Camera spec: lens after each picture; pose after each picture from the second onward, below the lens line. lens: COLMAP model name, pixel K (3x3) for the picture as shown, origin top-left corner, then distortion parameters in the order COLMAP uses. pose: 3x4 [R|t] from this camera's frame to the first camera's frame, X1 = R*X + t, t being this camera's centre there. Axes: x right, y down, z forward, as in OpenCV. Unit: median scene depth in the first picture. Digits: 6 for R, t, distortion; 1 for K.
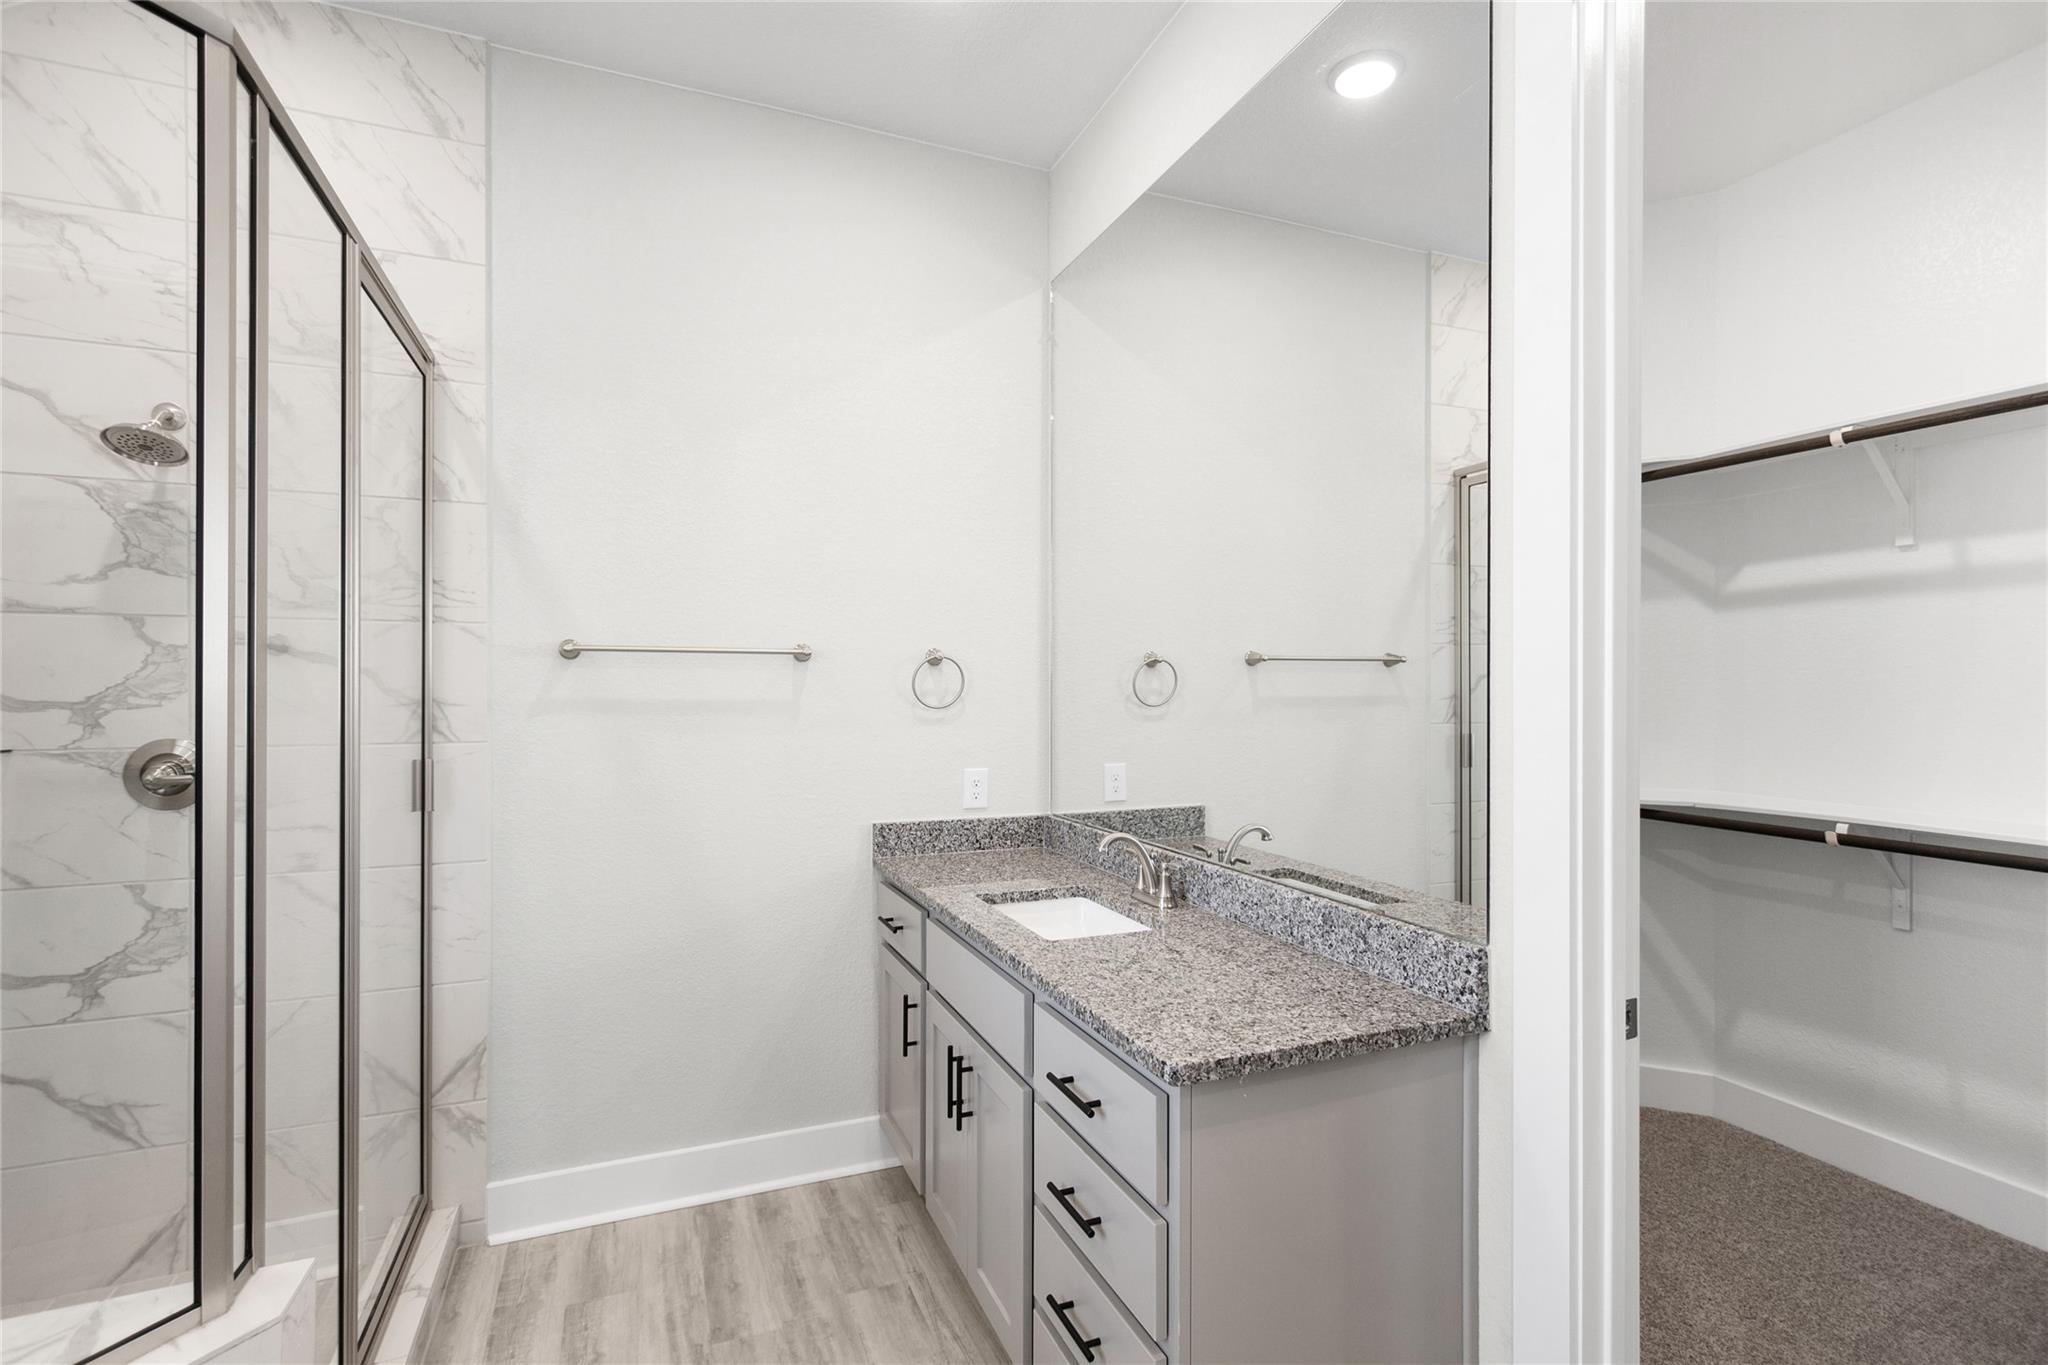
lens RADIAL K [[933.9, 0, 1004.3], [0, 933.9, 685.8], [0, 0, 1]] dist [-0.001620, -0.000494]
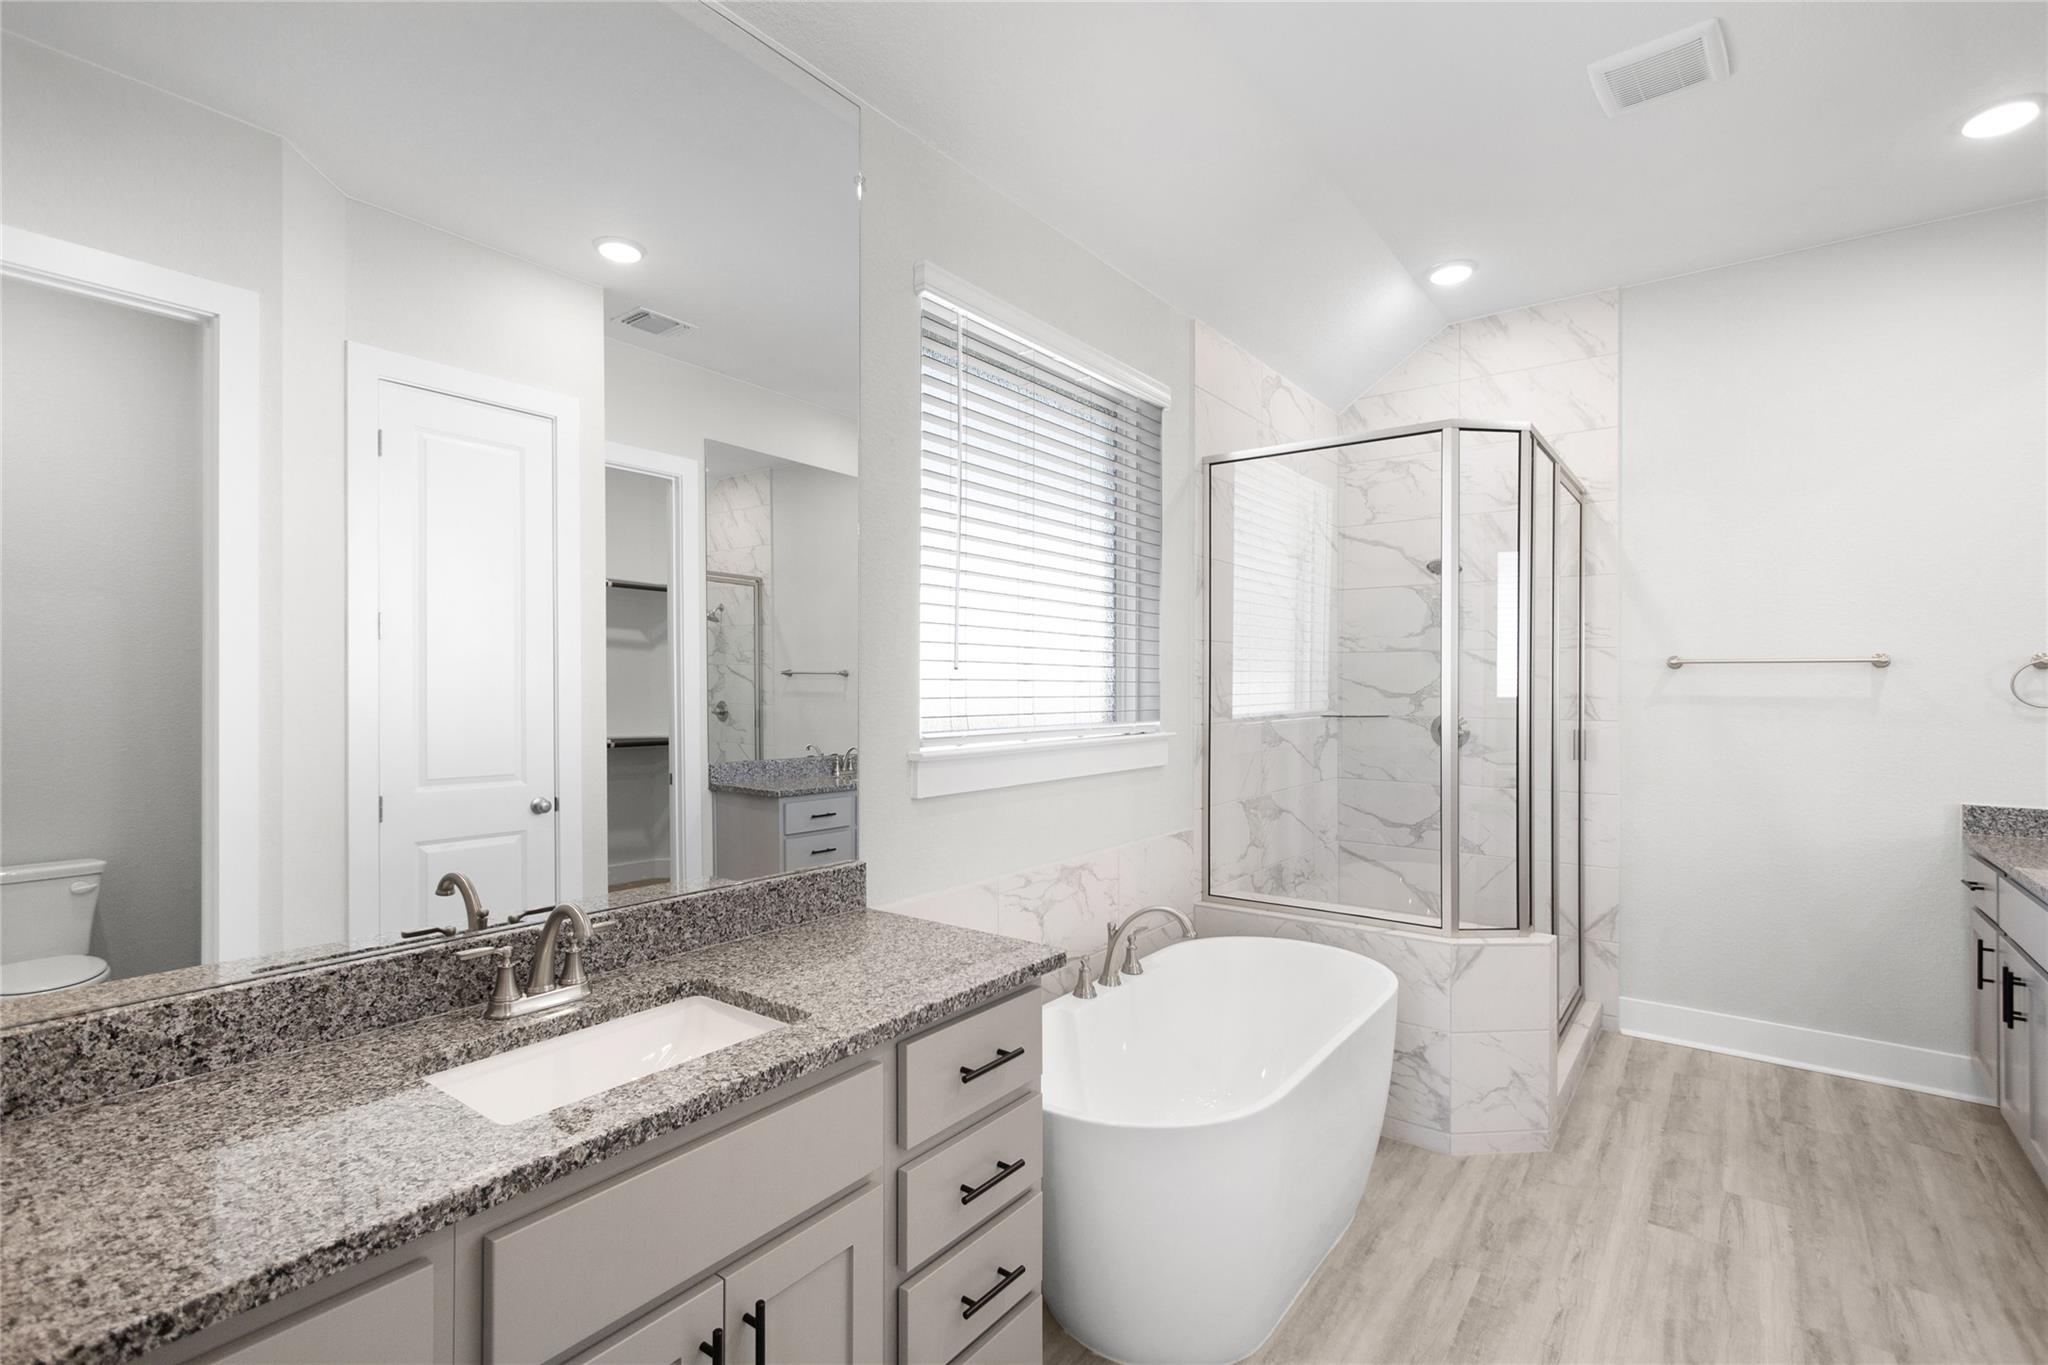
lens RADIAL K [[967.4, 0, 1024.0], [0, 967.4, 682.5], [0, 0, 1]] dist [0.014307, 0.000505]
pose [[0.526158, -0.001560, -0.850386, 0.337385], [-0.002360, 0.999992, -0.003295, 0.001289], [0.850384, 0.003741, 0.526150, -0.763759]]
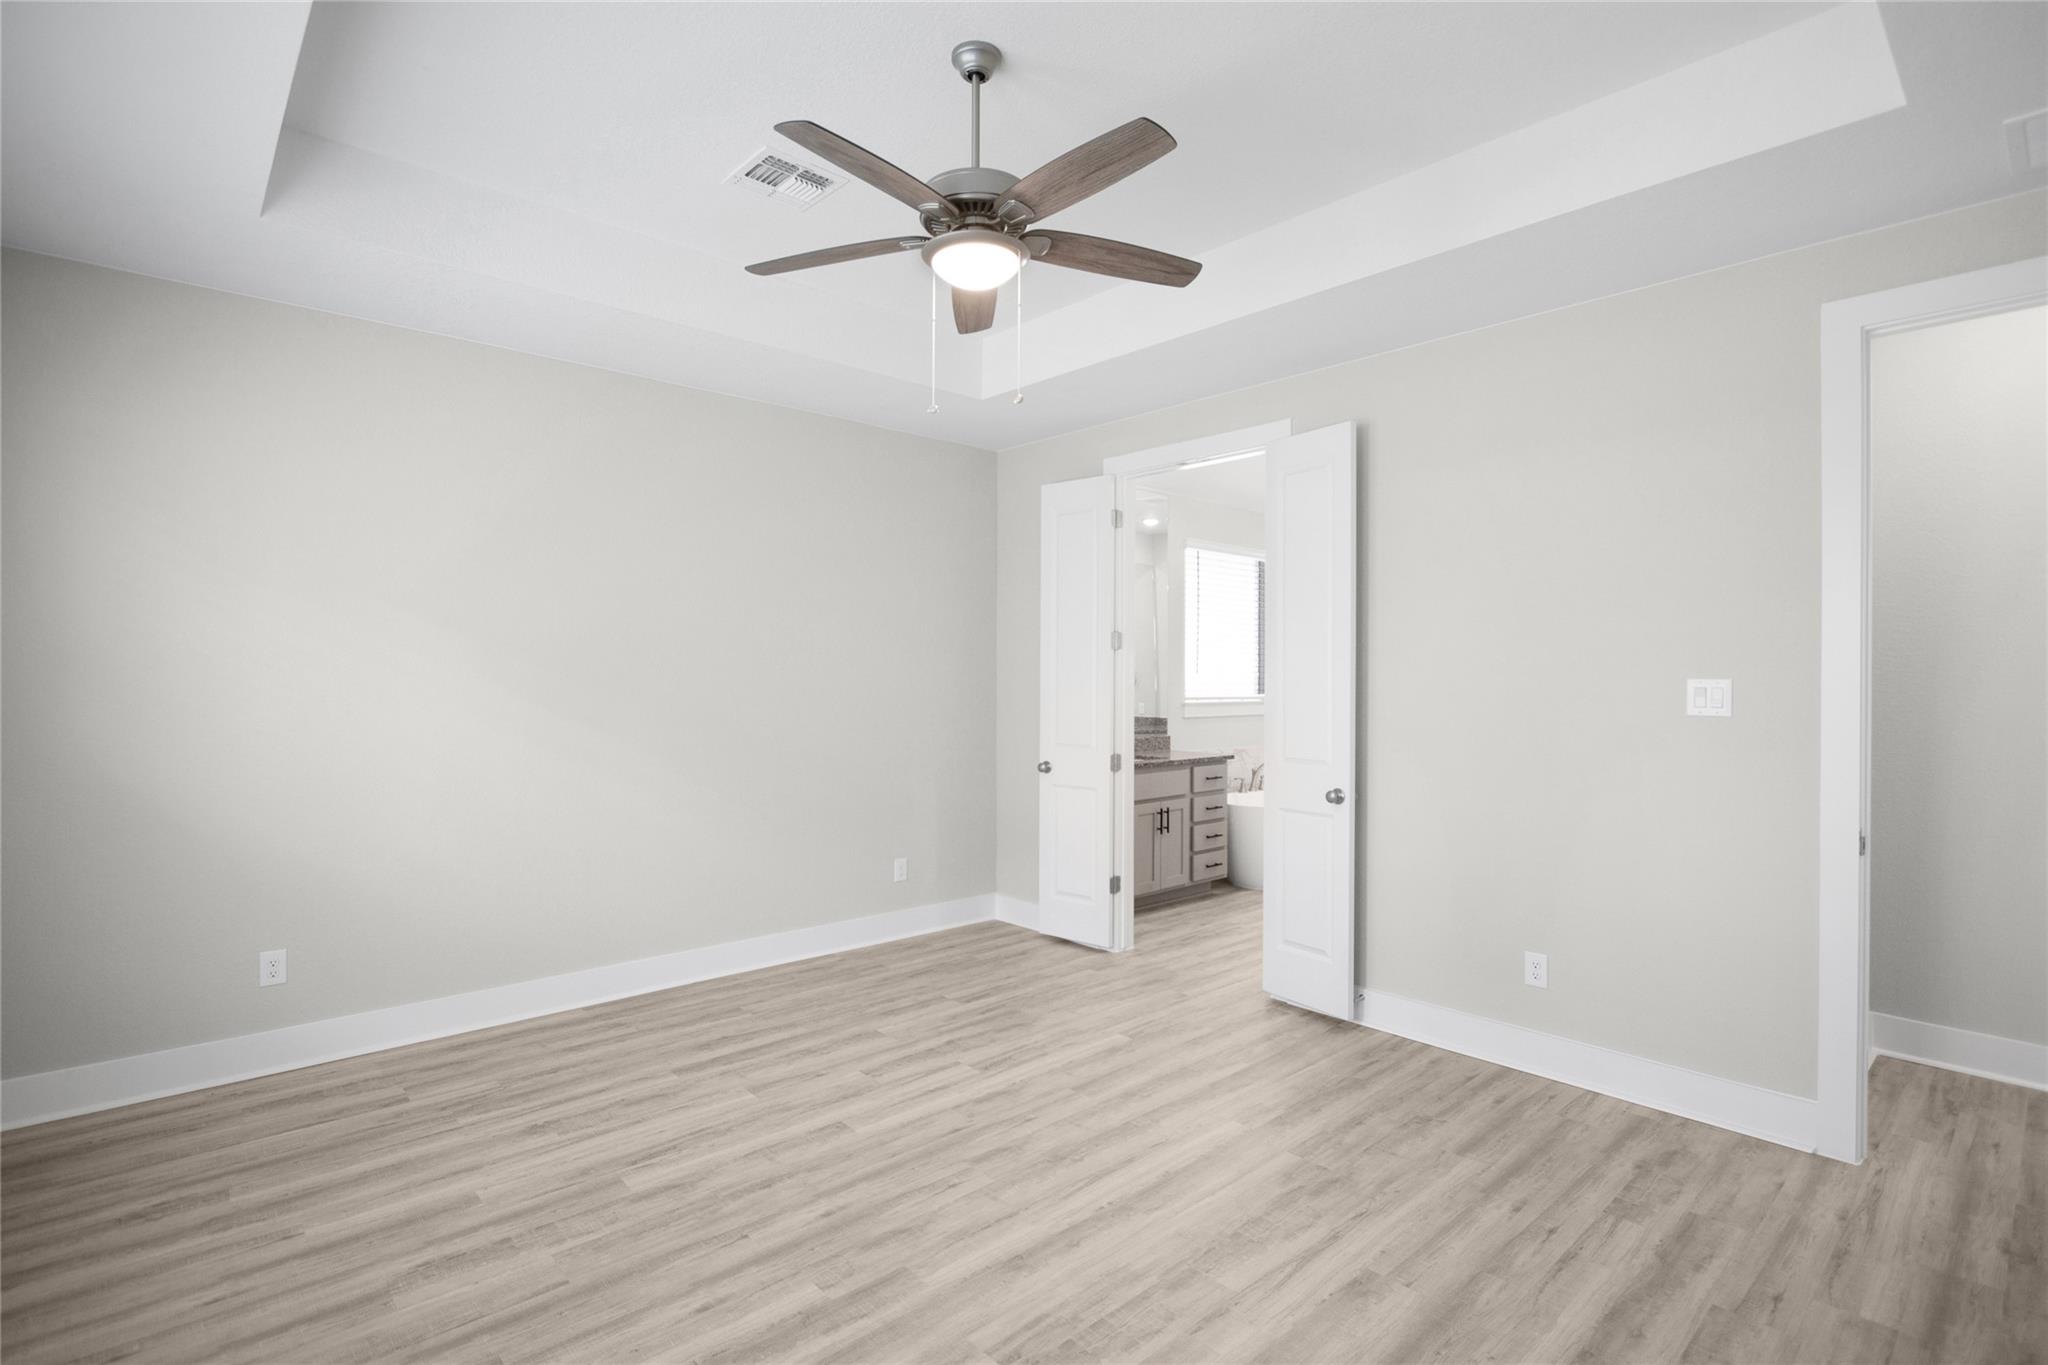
lens RADIAL K [[949.7, 0, 1014.9], [0, 949.7, 681.5], [0, 0, 1]] dist [0.004369, 0.001221]
pose [[0.344845, -0.001069, -0.938659, 2.014261], [-0.003451, 0.999991, -0.002407, 0.012987], [0.938653, 0.004069, 0.344838, -1.844034]]
